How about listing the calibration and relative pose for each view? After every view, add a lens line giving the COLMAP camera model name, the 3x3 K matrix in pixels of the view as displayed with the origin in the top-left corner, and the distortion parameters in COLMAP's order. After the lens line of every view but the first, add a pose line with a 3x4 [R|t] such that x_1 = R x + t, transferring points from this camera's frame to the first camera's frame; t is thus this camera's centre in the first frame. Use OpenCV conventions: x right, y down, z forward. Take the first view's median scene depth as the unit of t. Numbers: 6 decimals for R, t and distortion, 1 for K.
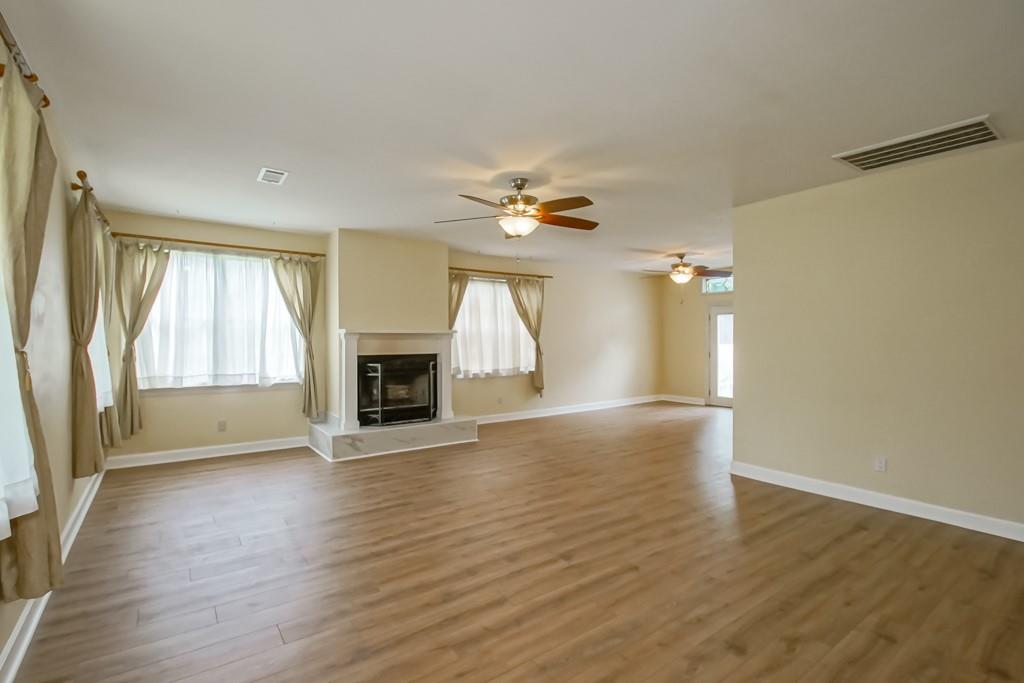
lens RADIAL K [[471.3, 0, 493.3], [0, 471.3, 345.1], [0, 0, 1]] dist [0.002812, 0.000201]
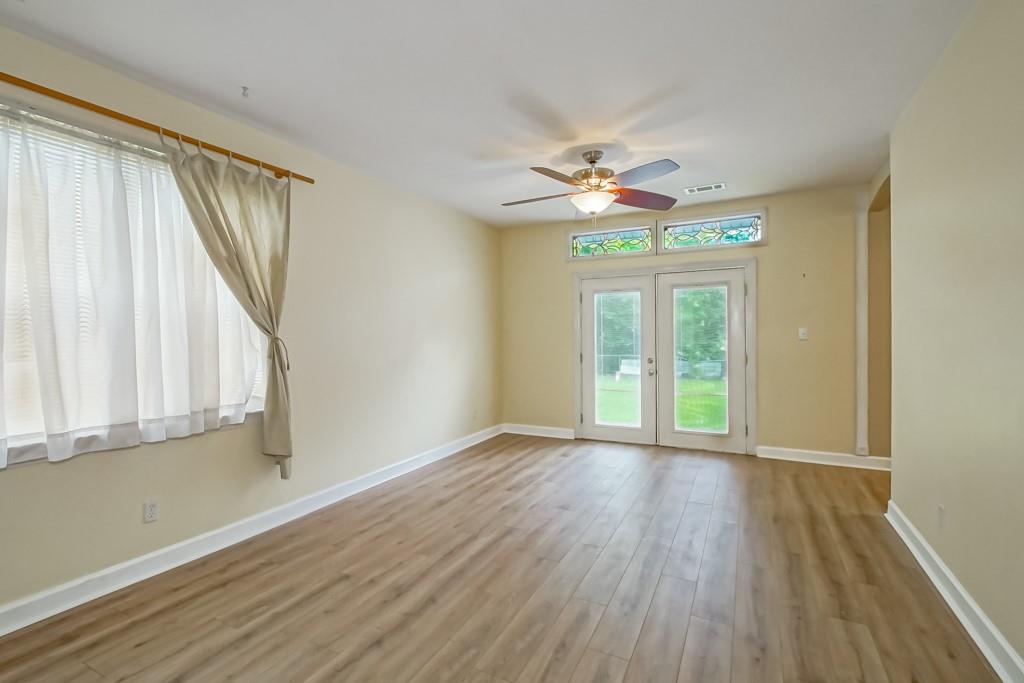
lens RADIAL K [[477.6, 0, 477.3], [0, 477.6, 340.6], [0, 0, 1]] dist [0.000087, -0.000074]
pose [[0.904449, -0.006142, 0.426537, 0.108781], [0.009716, 0.999934, -0.006204, 0.000916], [-0.426470, 0.009756, 0.904449, 0.795933]]
